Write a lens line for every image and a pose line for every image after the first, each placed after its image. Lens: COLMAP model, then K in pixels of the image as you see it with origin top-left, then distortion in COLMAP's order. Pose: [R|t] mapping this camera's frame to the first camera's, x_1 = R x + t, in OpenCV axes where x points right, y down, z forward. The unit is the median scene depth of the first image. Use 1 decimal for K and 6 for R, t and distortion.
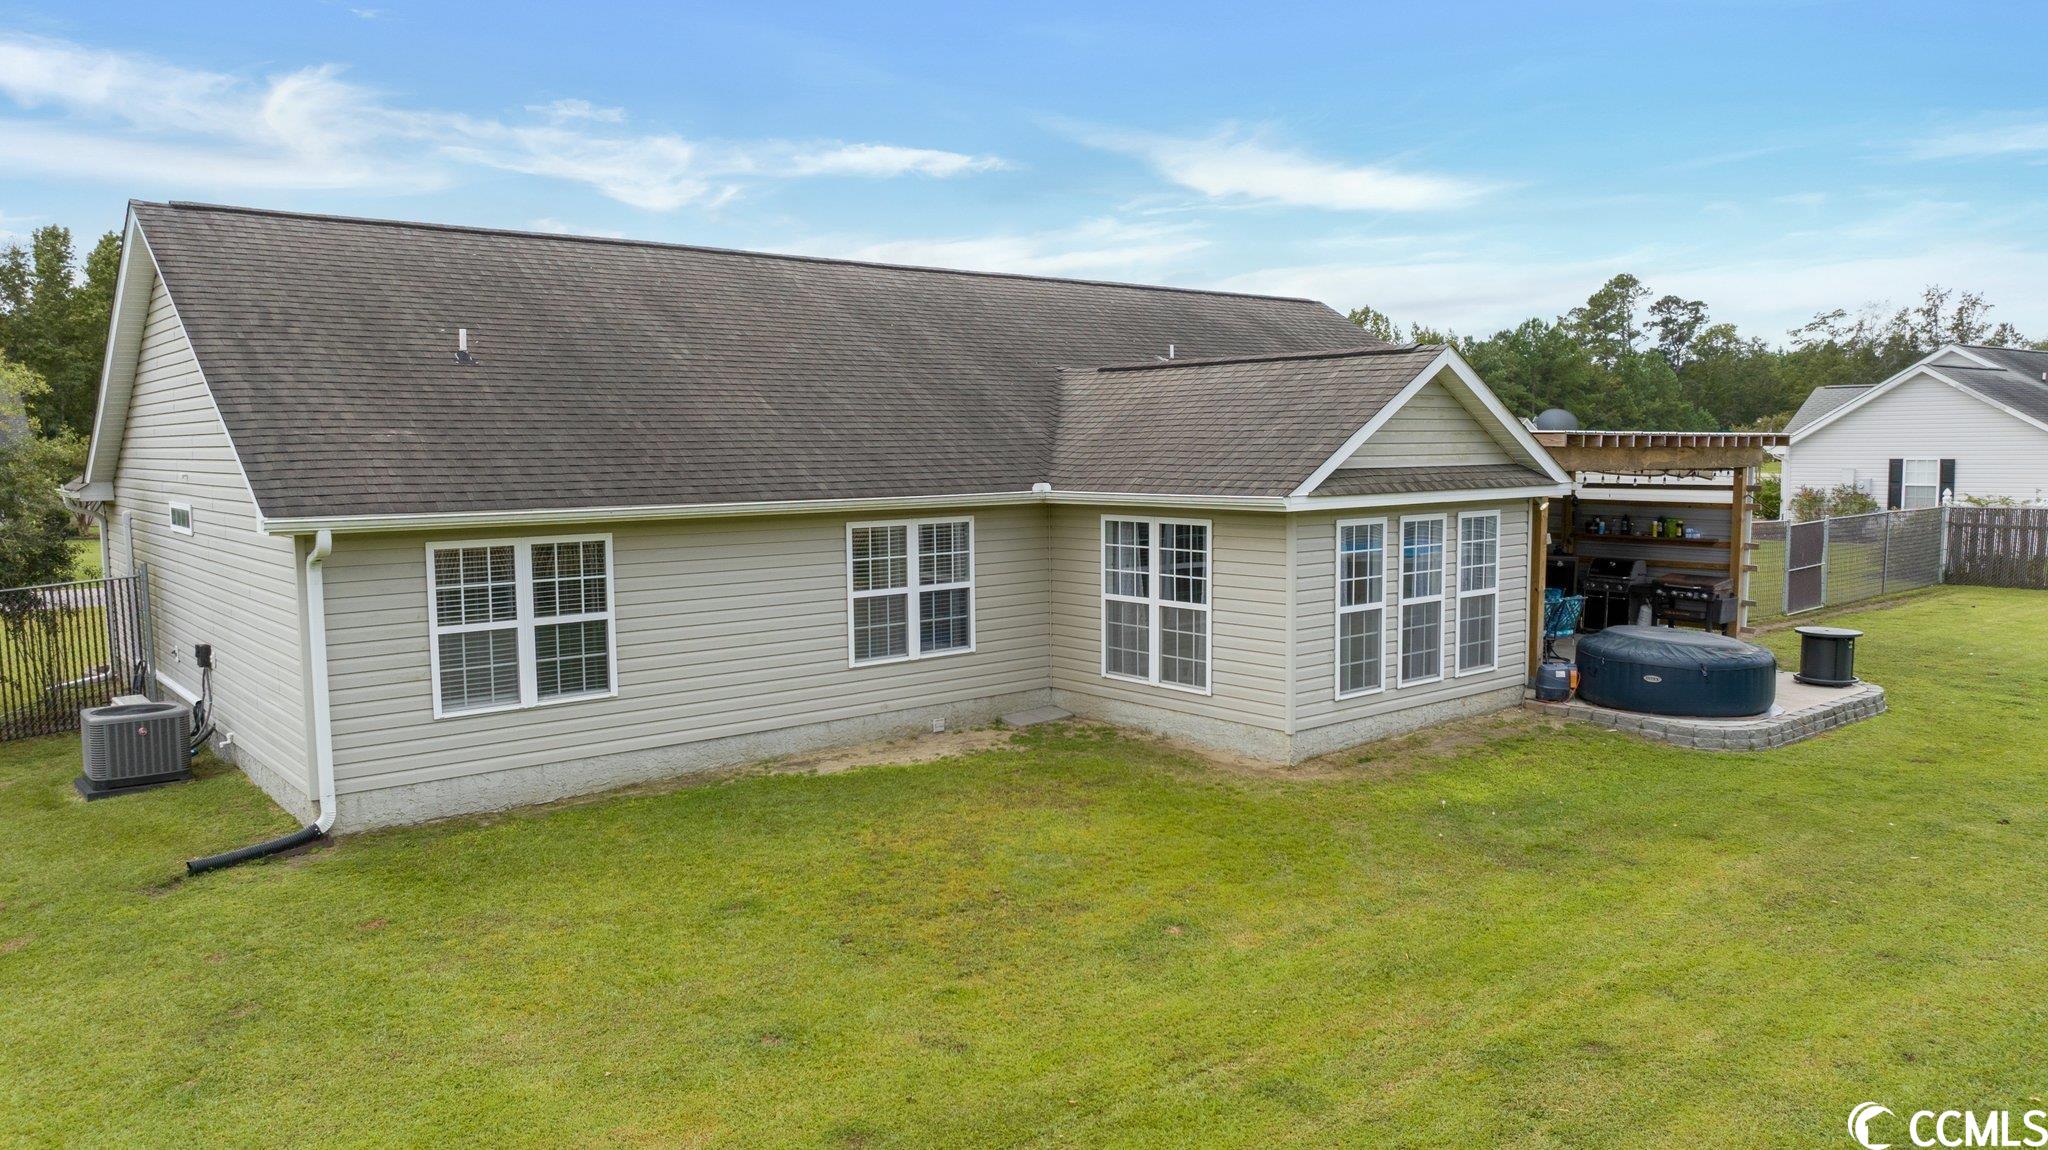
lens RADIAL K [[1436.7, 0, 1024.0], [0, 1436.7, 575.0], [0, 0, 1]] dist [-0.010088, -0.002369]
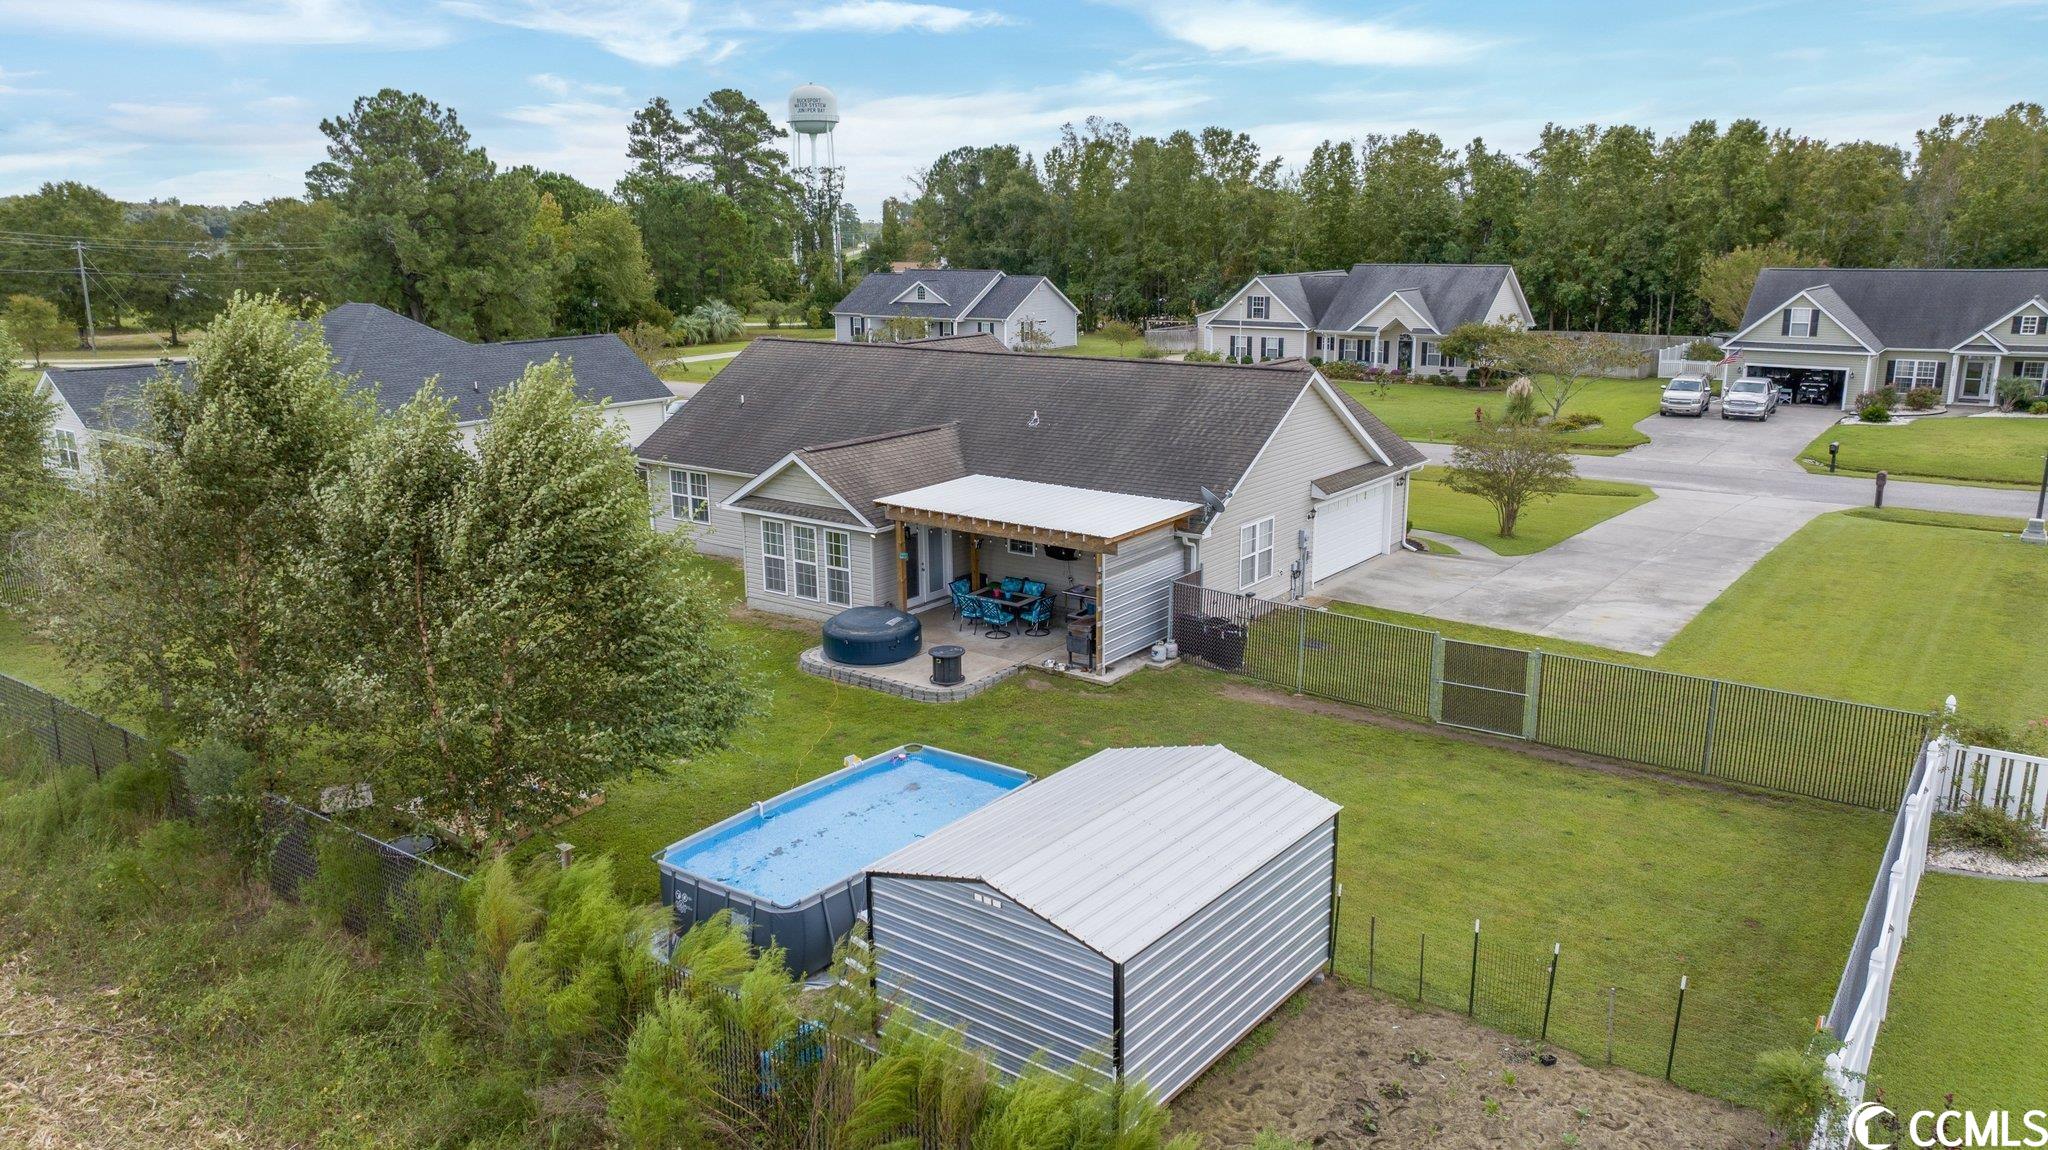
lens RADIAL K [[1436.7, 0, 1024.0], [0, 1436.7, 575.0], [0, 0, 1]] dist [-0.010088, -0.002369]
pose [[0.236583, 0.232187, -0.943460, 2.524741], [-0.087369, 0.972177, 0.217346, -0.487329], [0.967675, 0.031008, 0.250286, 0.803762]]
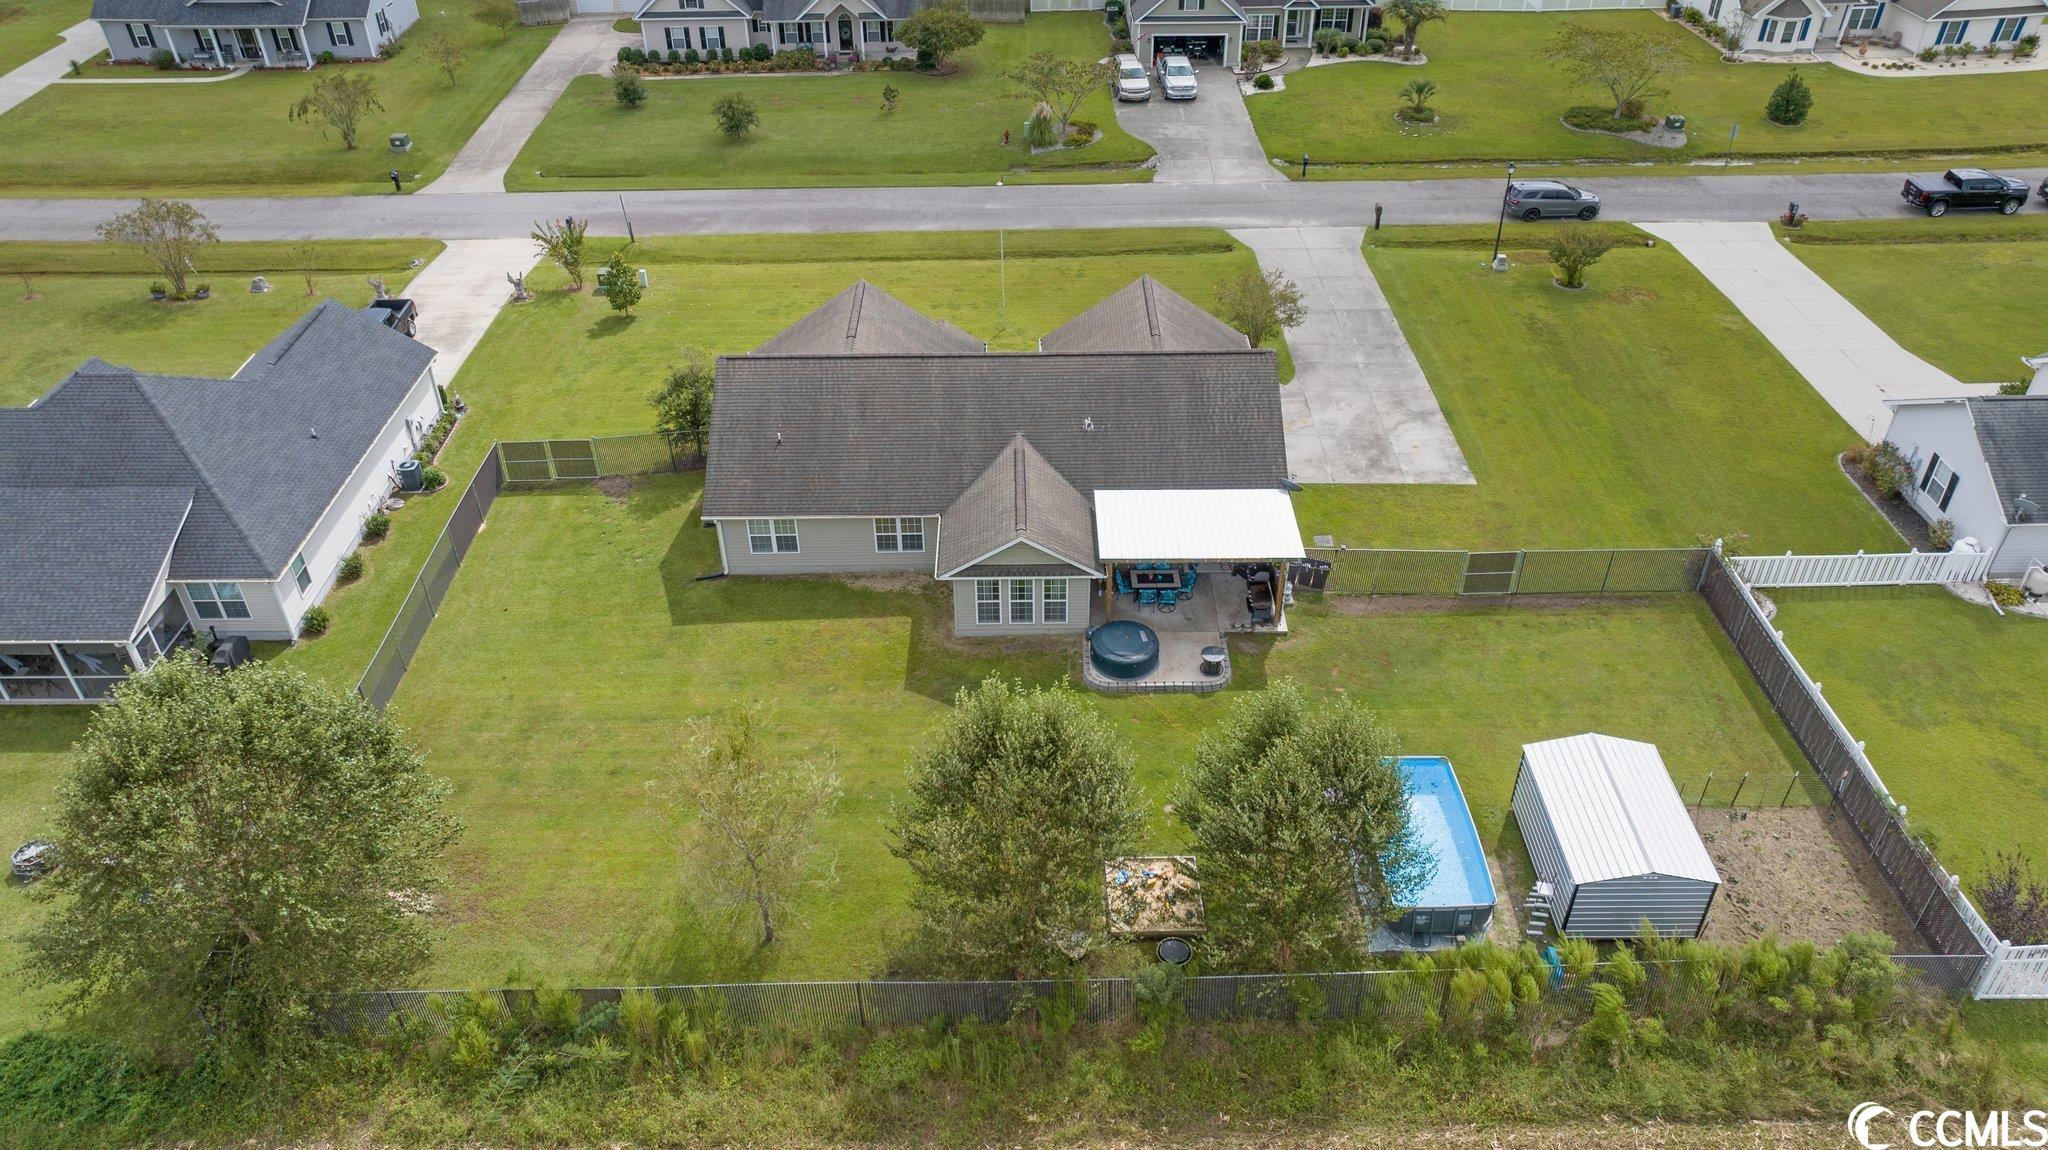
lens RADIAL K [[1436.7, 0, 1024.0], [0, 1436.7, 575.0], [0, 0, 1]] dist [-0.010088, -0.002369]
pose [[0.770362, 0.369722, -0.519469, 1.852676], [-0.051449, 0.848105, 0.527325, -1.632561], [0.635527, -0.379505, 0.672370, -0.983807]]
